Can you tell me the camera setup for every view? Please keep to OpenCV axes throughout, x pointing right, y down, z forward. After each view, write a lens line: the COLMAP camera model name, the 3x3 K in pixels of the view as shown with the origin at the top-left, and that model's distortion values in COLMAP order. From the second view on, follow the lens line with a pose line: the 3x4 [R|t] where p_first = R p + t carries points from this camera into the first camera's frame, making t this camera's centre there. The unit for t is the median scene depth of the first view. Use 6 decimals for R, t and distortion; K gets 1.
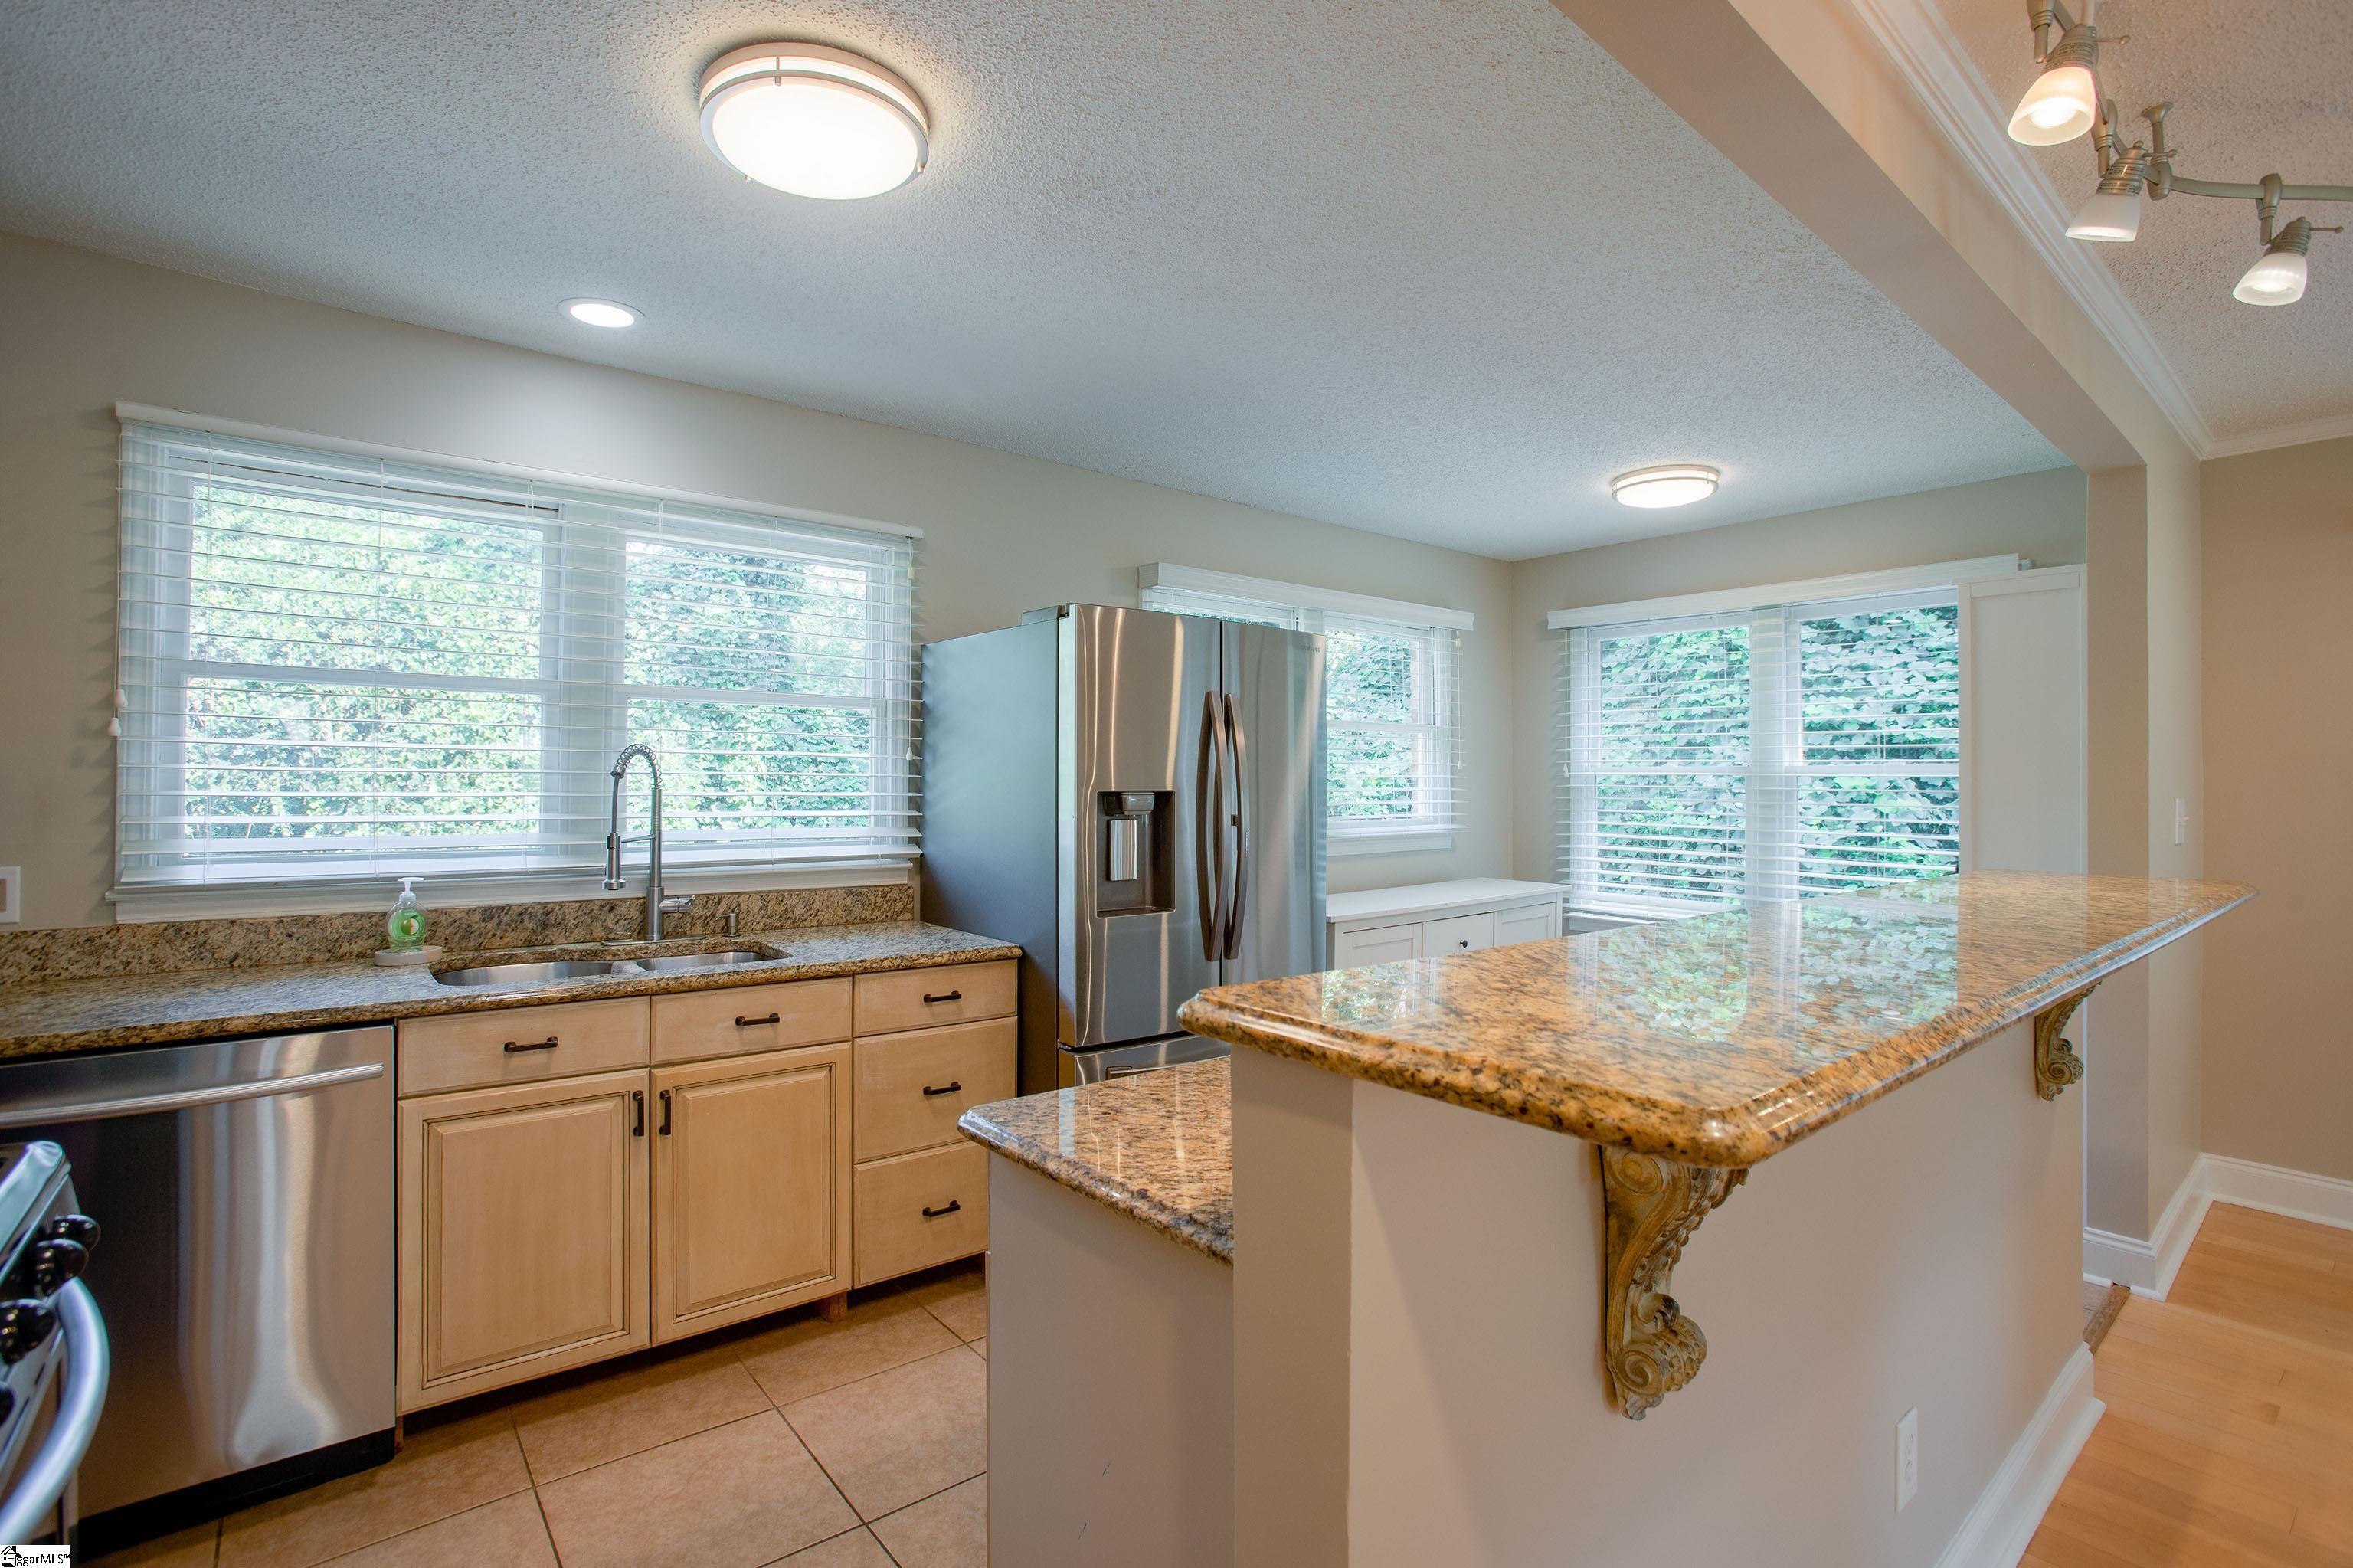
lens RADIAL K [[1091.5, 0, 1184.1], [0, 1091.5, 781.0], [0, 0, 1]] dist [-0.025452, 0.003329]
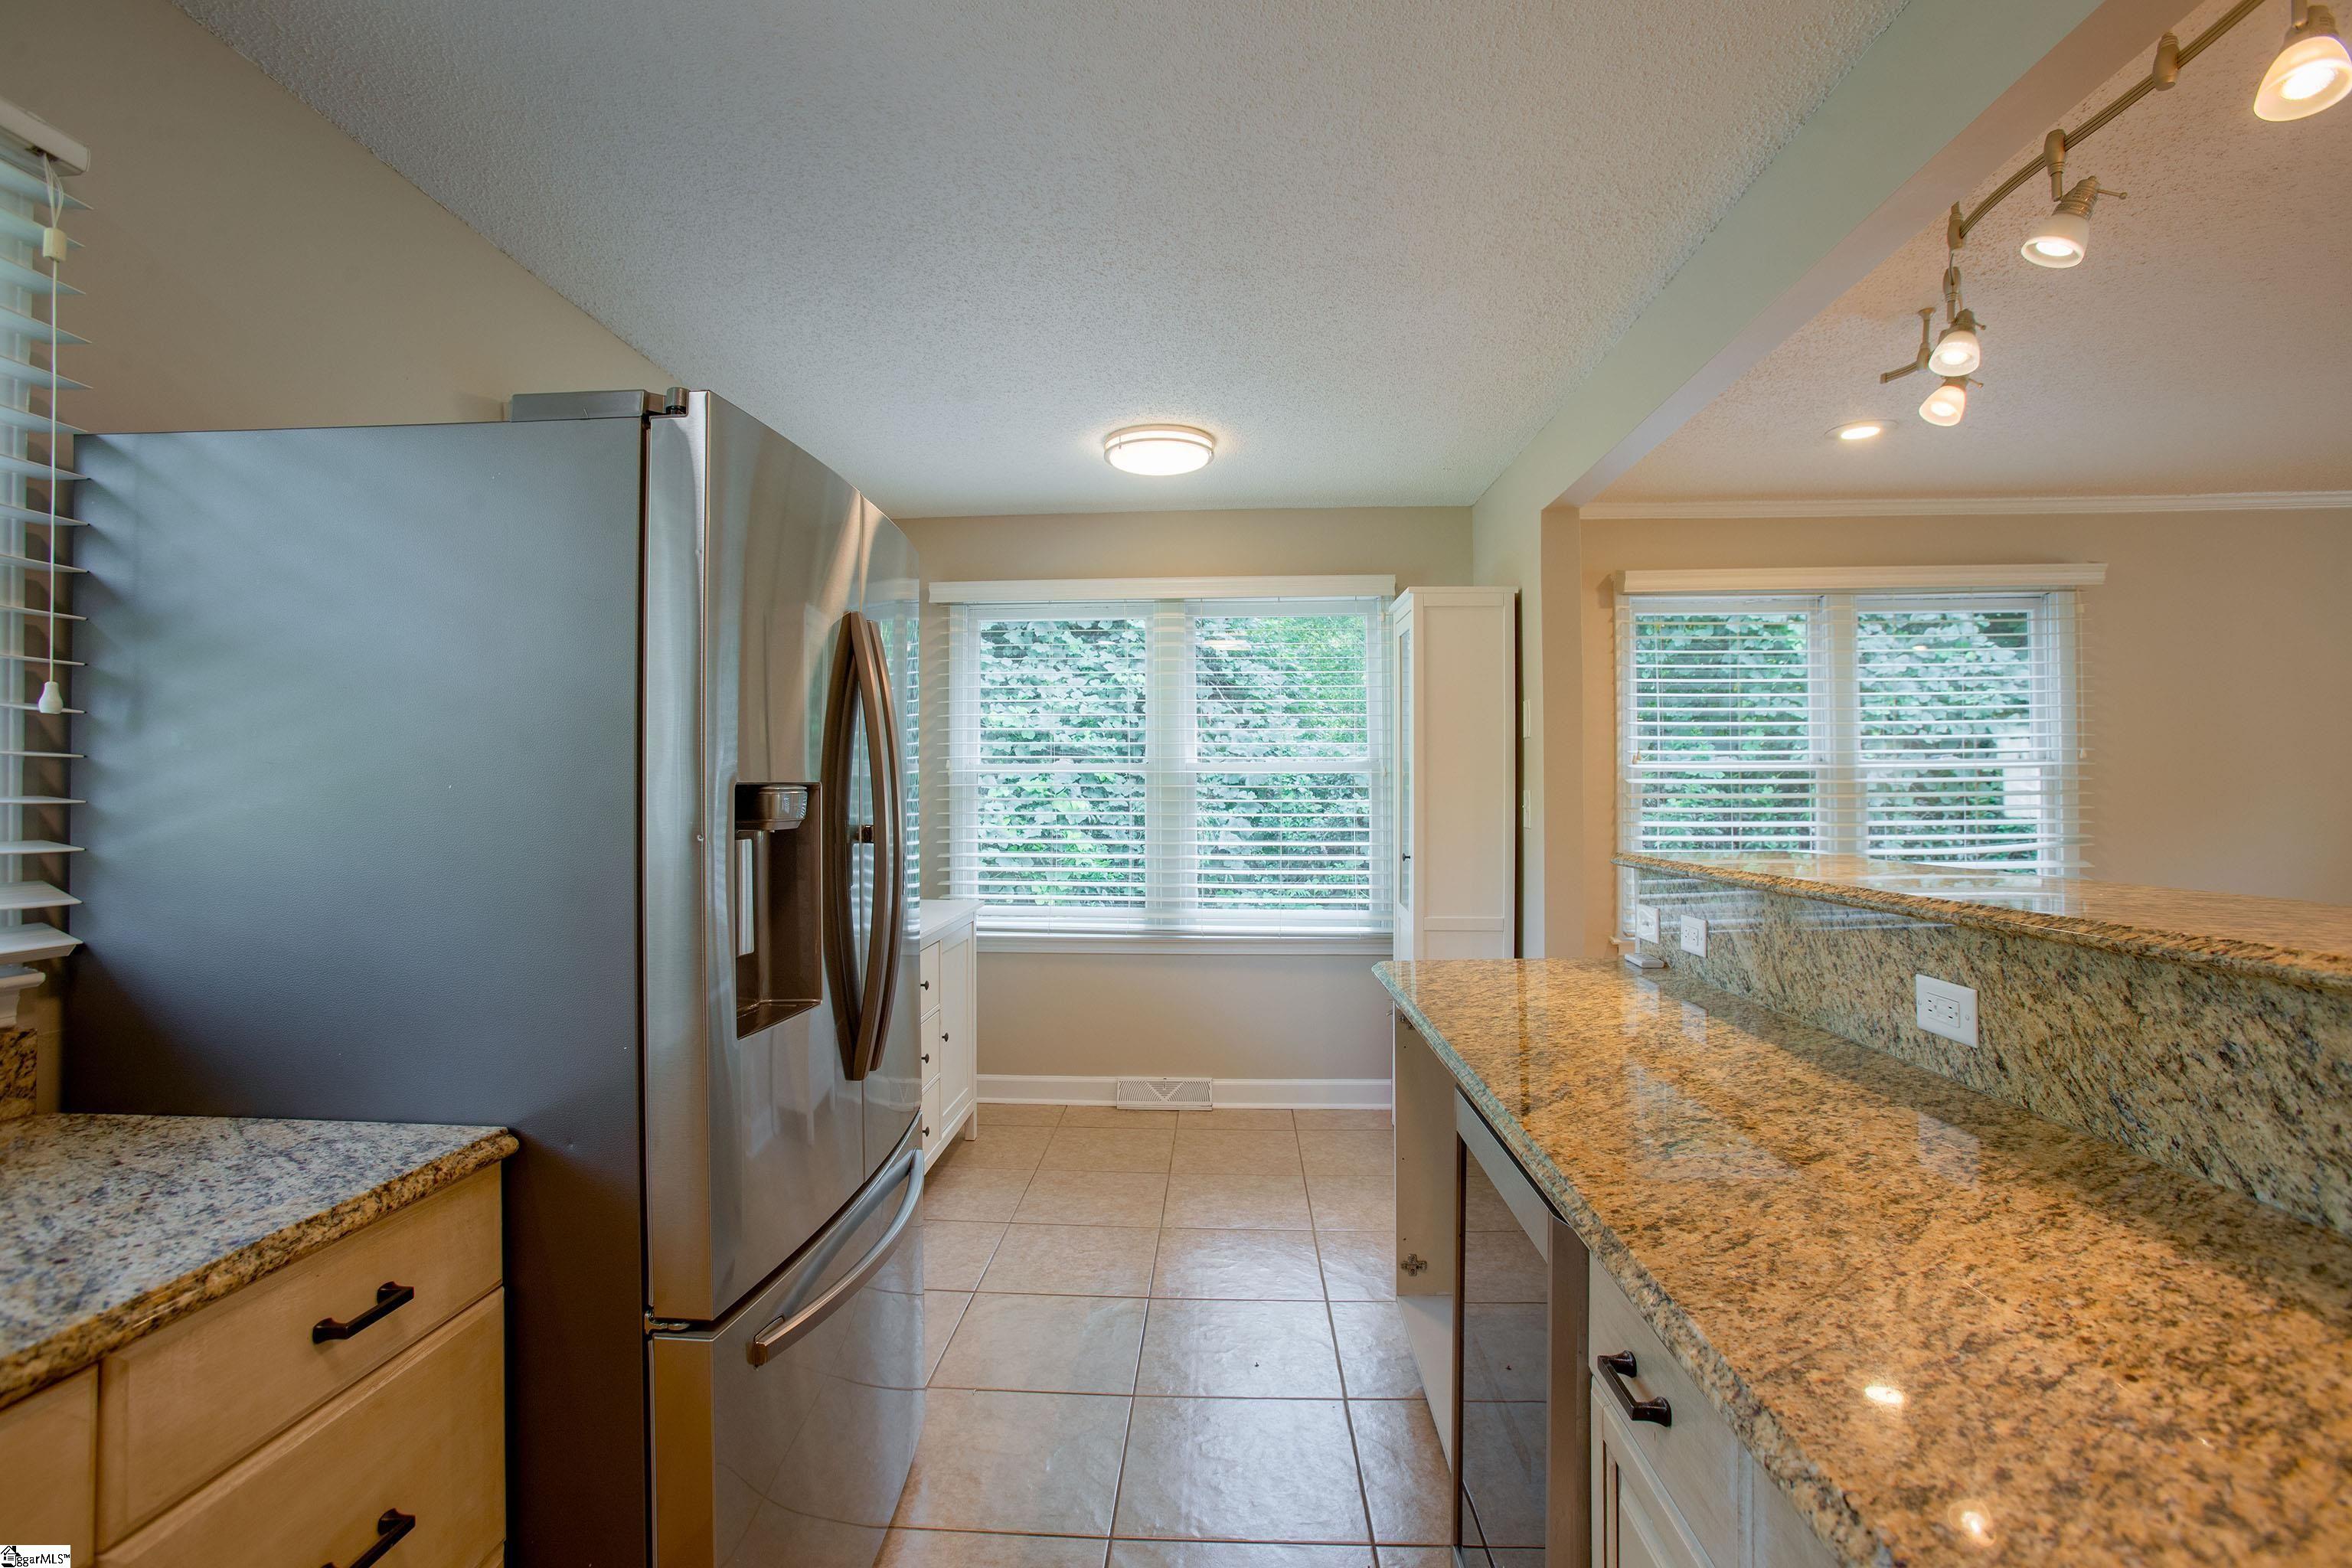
lens RADIAL K [[1091.0, 0, 1169.5], [0, 1091.0, 783.0], [0, 0, 1]] dist [-0.025452, 0.003329]
pose [[0.687472, -0.001174, 0.726210, -0.183692], [0.004850, 0.999984, -0.002975, 0.006708], [-0.726195, 0.005568, 0.687466, 0.318435]]
